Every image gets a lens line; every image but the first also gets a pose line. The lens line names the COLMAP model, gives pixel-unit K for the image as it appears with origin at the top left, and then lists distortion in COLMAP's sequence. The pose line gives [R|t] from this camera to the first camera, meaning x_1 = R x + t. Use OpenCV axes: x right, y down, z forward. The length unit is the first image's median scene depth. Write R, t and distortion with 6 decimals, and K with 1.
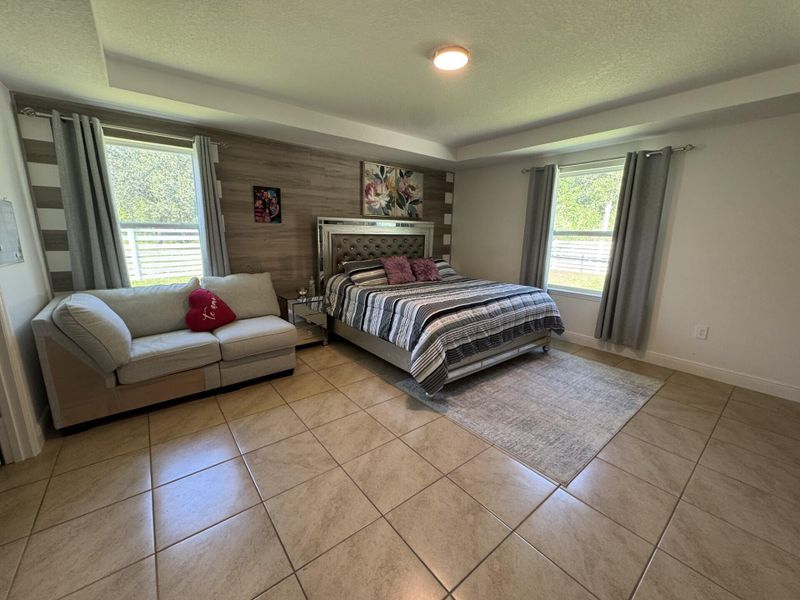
lens RADIAL K [[320.5, 0, 399.4], [0, 320.5, 299.0], [0, 0, 1]] dist [-0.001889, -0.000496]
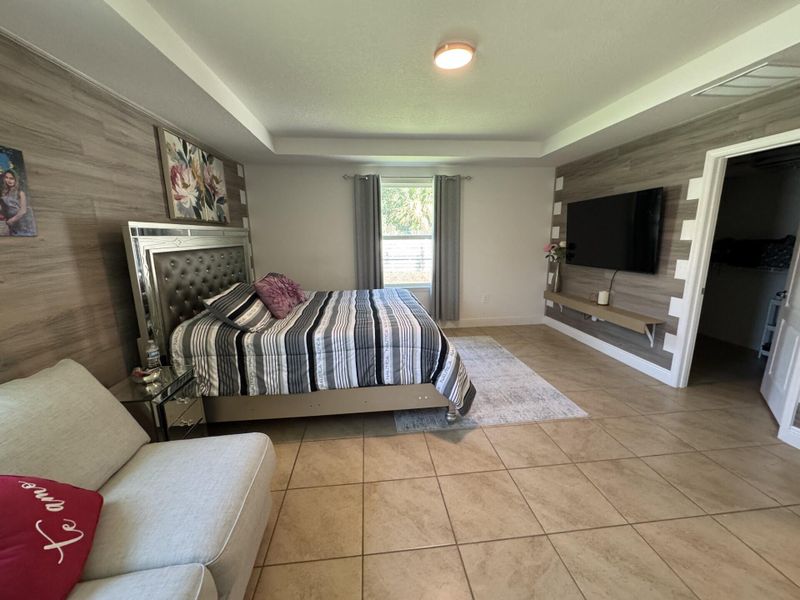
lens RADIAL K [[320.5, 0, 399.4], [0, 320.5, 299.0], [0, 0, 1]] dist [-0.001889, -0.000496]
pose [[0.536565, -0.190294, 0.822123, -0.449409], [0.196448, 0.975643, 0.097615, -0.101904], [-0.820674, 0.109128, 0.560879, 0.377352]]
